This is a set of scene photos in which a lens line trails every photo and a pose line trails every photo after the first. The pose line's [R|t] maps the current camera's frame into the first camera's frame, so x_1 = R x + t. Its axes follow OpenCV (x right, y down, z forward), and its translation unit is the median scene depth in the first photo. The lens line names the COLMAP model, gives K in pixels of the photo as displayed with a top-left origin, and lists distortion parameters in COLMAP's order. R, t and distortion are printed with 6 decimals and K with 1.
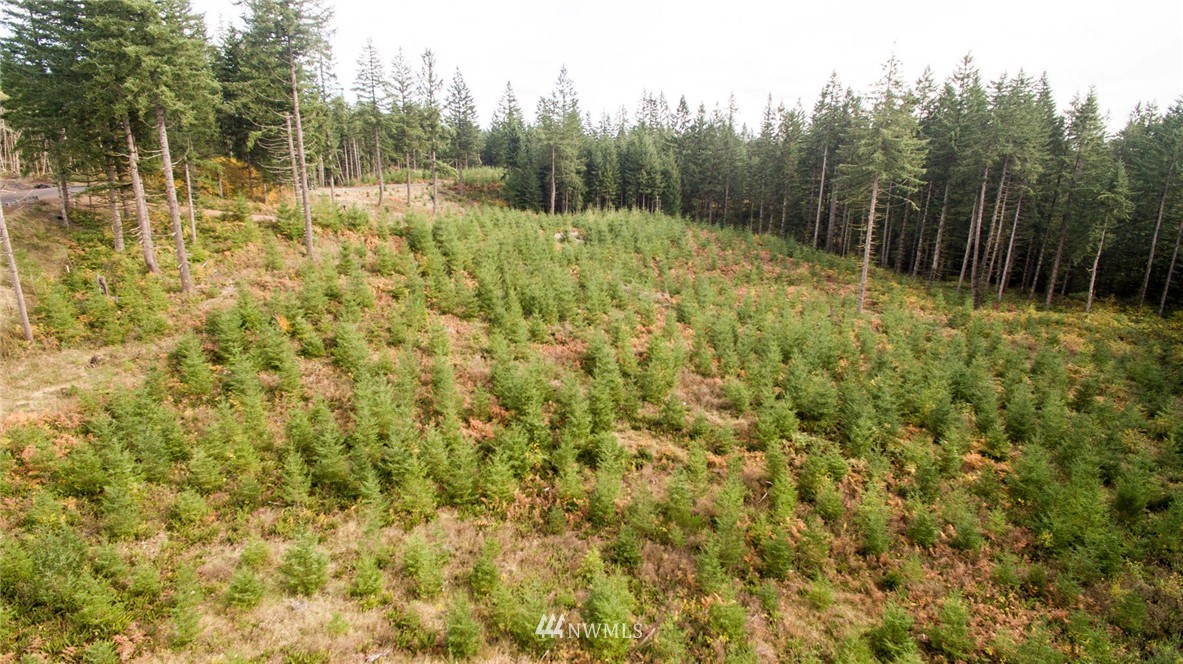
lens RADIAL K [[670.0, 0, 592.9], [0, 670.0, 335.4], [0, 0, 1]] dist [0.012801, -0.002176]
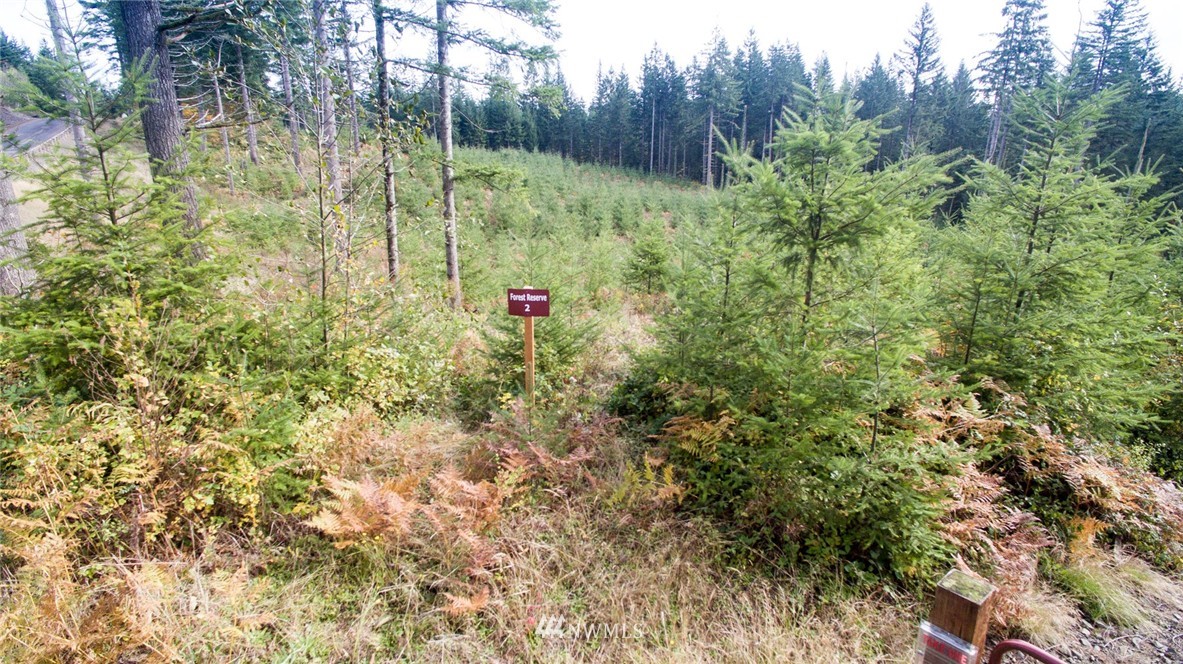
lens RADIAL K [[670.0, 0, 592.9], [0, 670.0, 335.4], [0, 0, 1]] dist [0.012801, -0.002176]
pose [[0.947880, -0.103447, 0.301367, -0.320193], [0.096272, 0.994606, 0.038606, 0.178665], [-0.303736, -0.007581, 0.952726, -0.331623]]
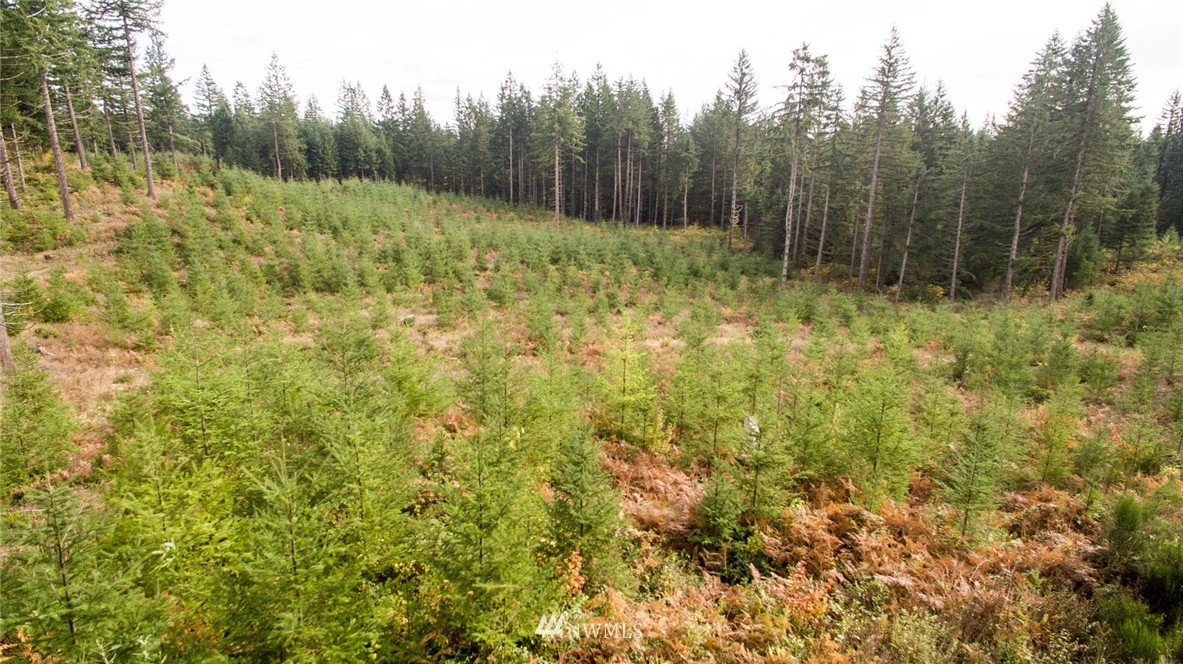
lens RADIAL K [[670.0, 0, 592.9], [0, 670.0, 335.4], [0, 0, 1]] dist [0.012801, -0.002176]
pose [[0.886244, -0.126585, 0.445588, -0.220792], [0.126575, 0.991506, 0.029923, 0.153693], [-0.445591, 0.029882, 0.894738, -0.349337]]
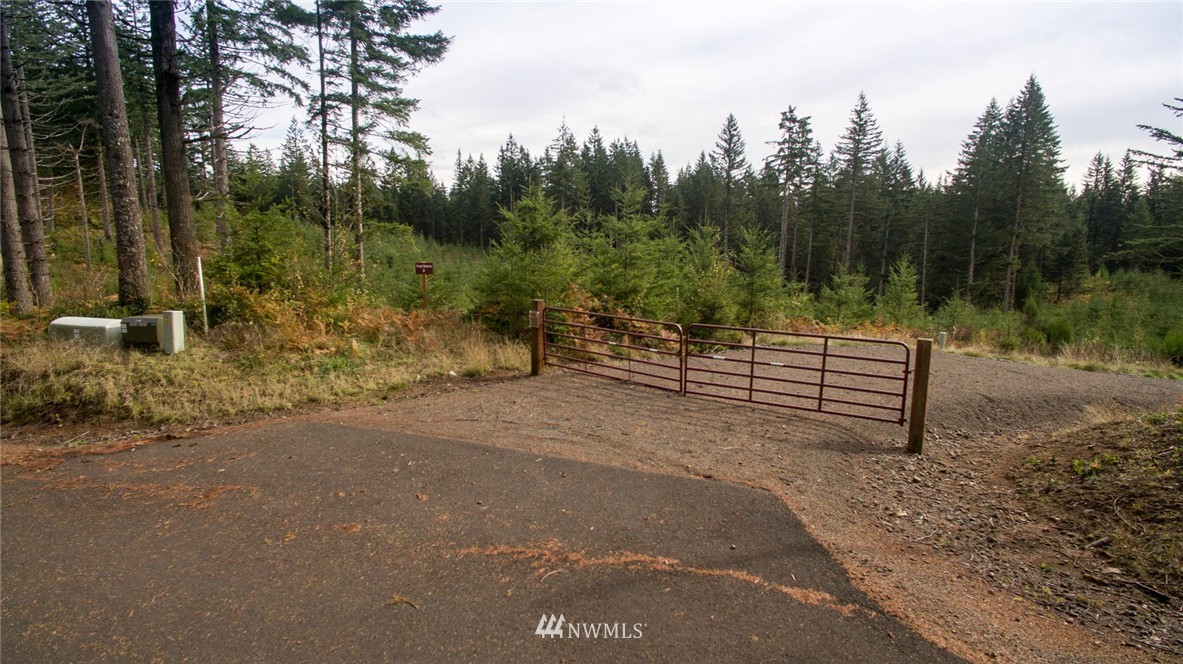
lens RADIAL K [[668.7, 0, 591.8], [0, 668.7, 336.9], [0, 0, 1]] dist [0.009053, 0.001274]
pose [[0.866316, -0.091687, 0.491010, -0.349574], [0.135814, 0.989212, -0.054908, 0.205952], [-0.480678, 0.114253, 0.869422, -0.418581]]
